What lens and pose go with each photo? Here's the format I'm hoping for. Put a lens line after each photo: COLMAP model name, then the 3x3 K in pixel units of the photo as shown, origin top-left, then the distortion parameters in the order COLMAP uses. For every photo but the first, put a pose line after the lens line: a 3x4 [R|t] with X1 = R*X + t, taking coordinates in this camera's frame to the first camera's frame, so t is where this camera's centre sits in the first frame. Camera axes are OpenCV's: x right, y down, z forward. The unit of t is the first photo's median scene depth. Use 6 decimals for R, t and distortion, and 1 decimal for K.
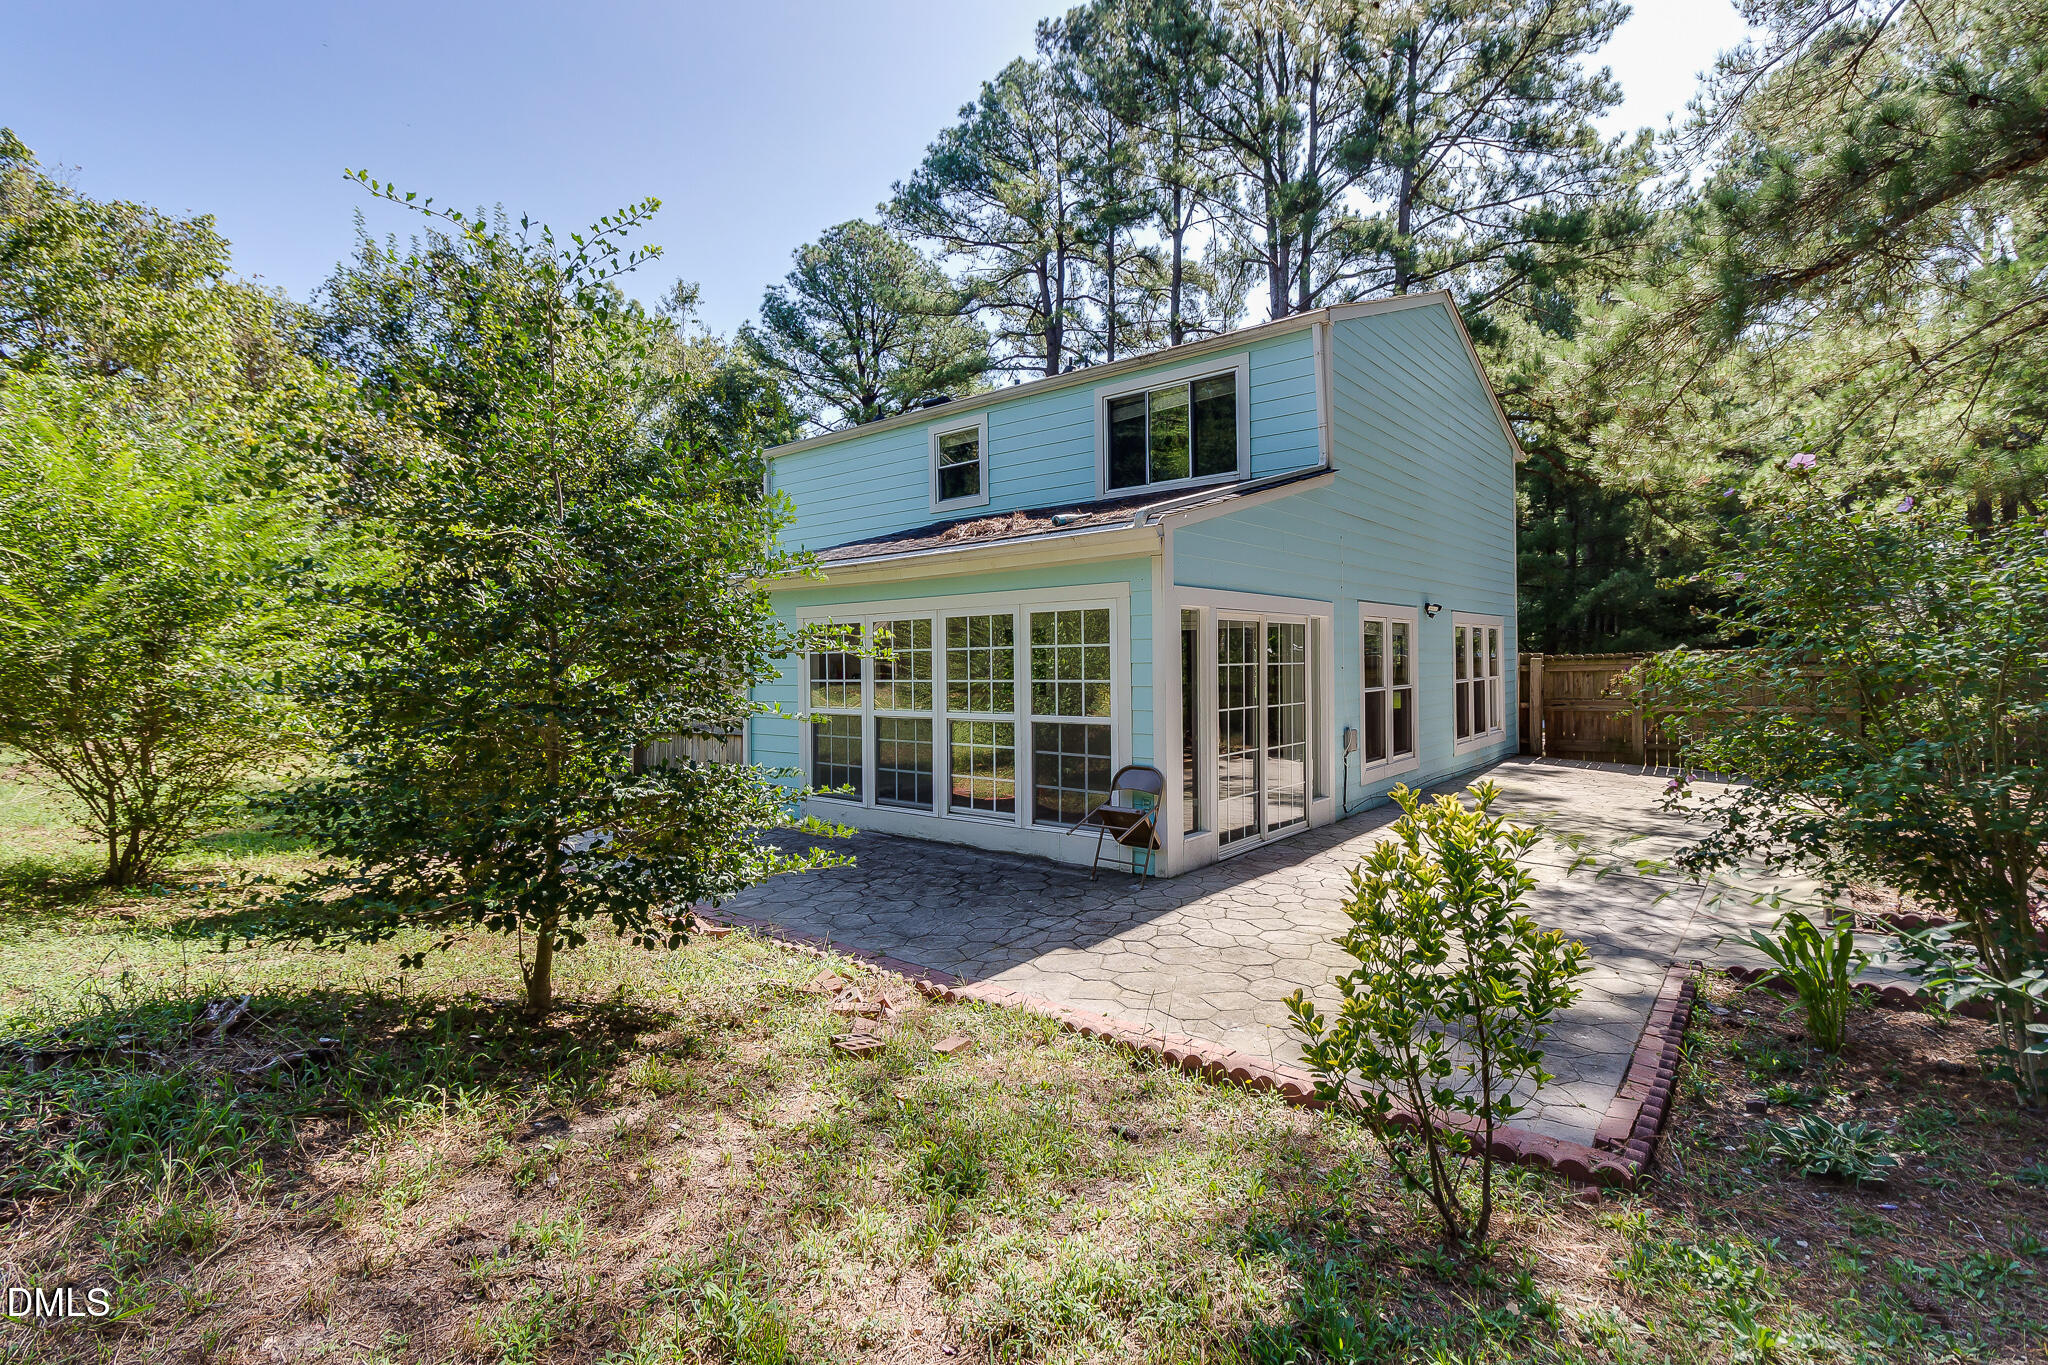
lens RADIAL K [[976.0, 0, 1020.5], [0, 976.0, 677.4], [0, 0, 1]] dist [0.006640, -0.000702]
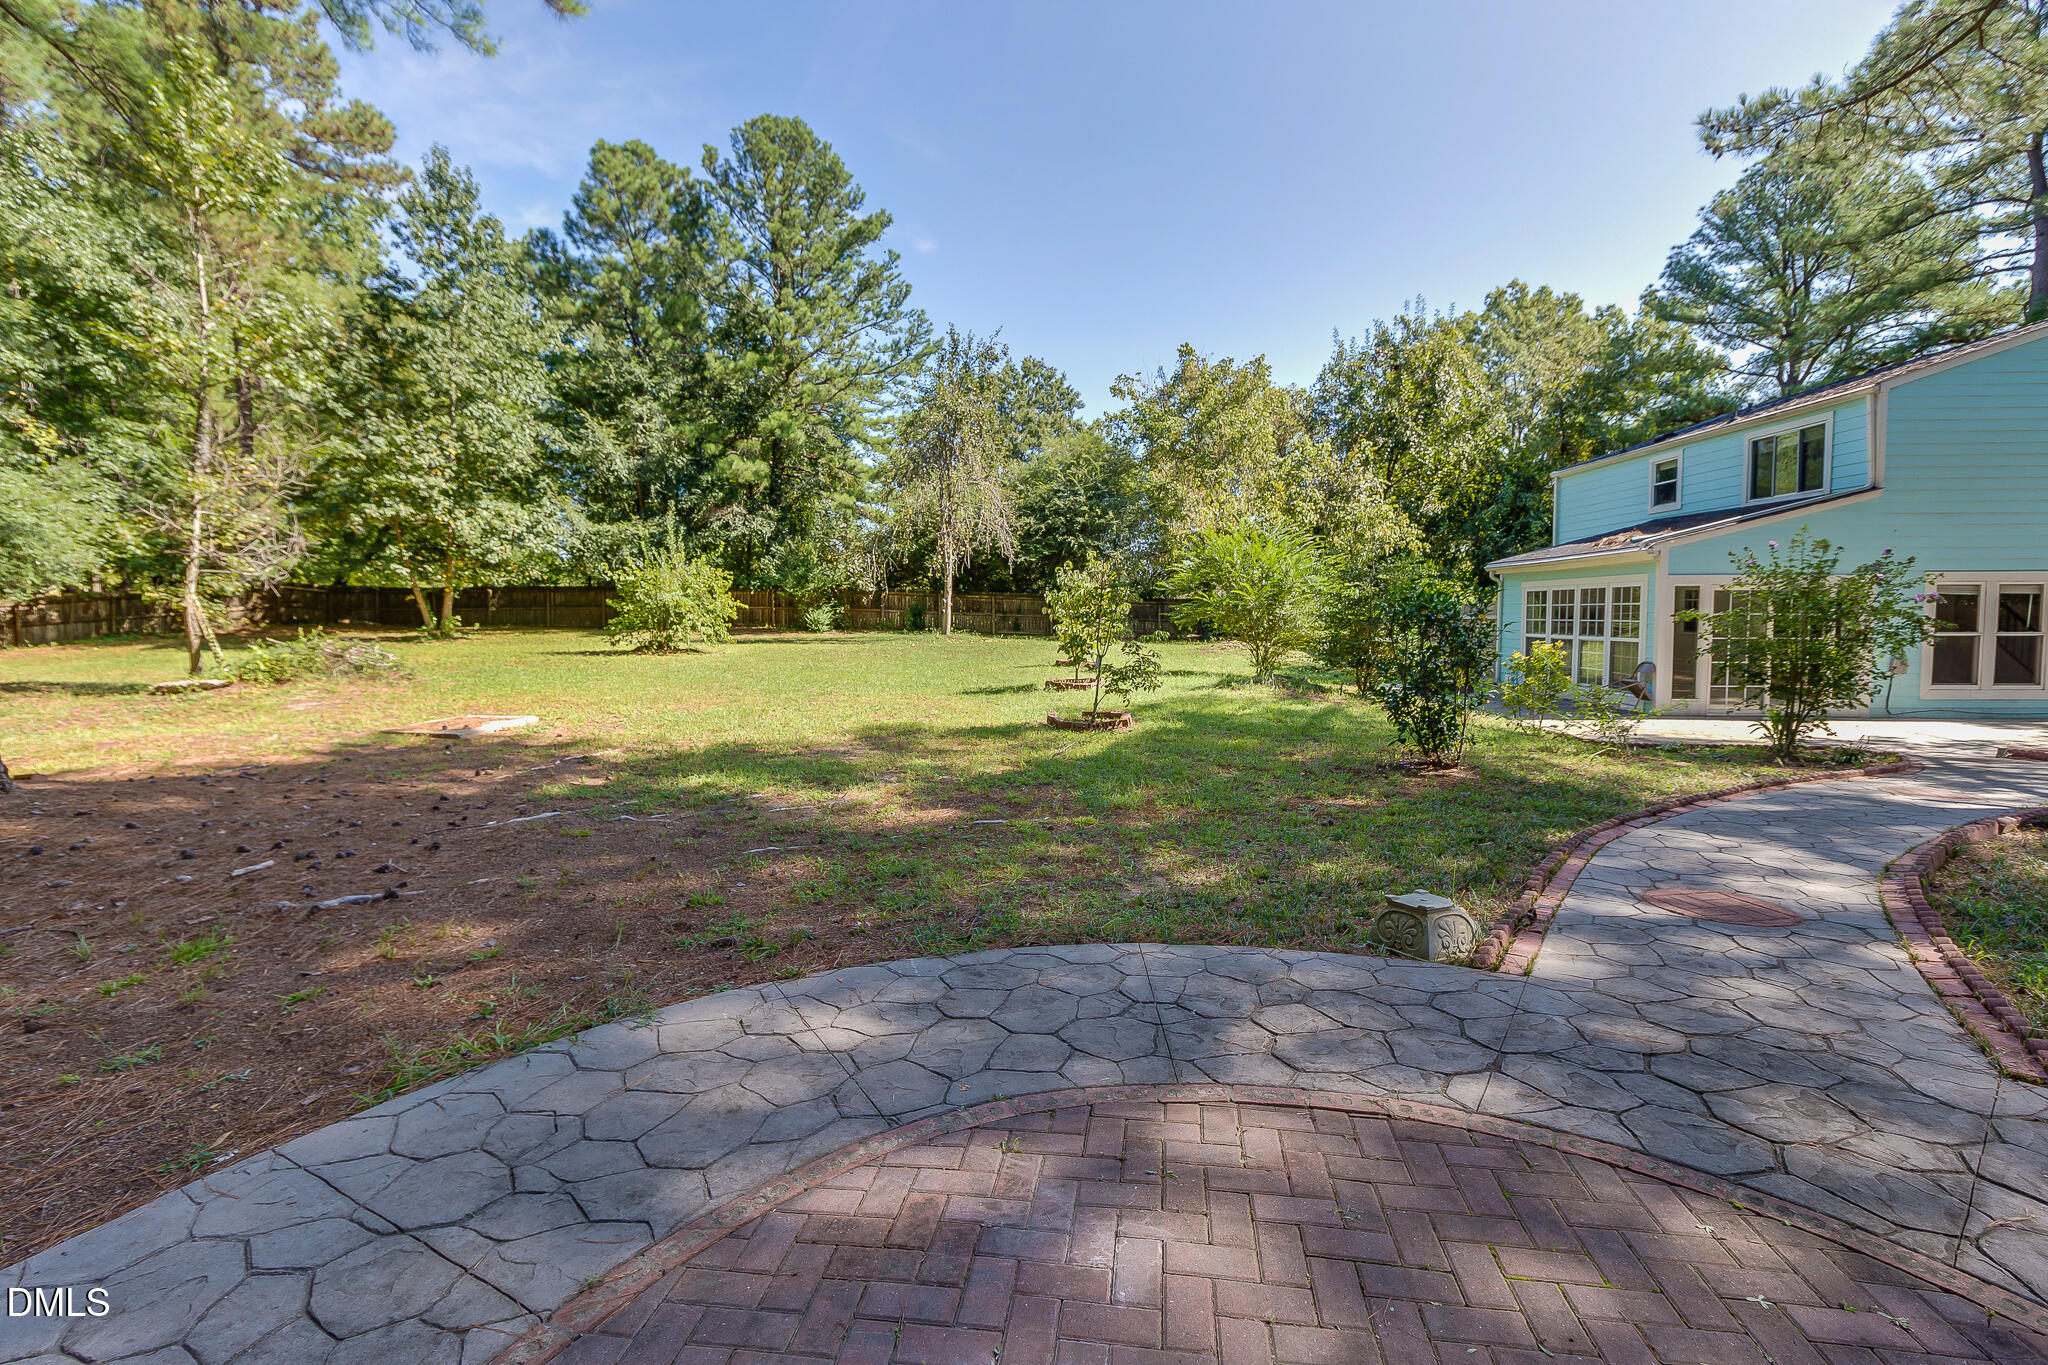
lens RADIAL K [[976.0, 0, 1055.4], [0, 976.0, 663.9], [0, 0, 1]] dist [0.006640, -0.000702]
pose [[0.650071, 0.050107, -0.758219, 0.496503], [-0.016730, 0.998525, 0.051644, 0.004211], [0.759689, -0.020888, 0.649951, -0.743083]]
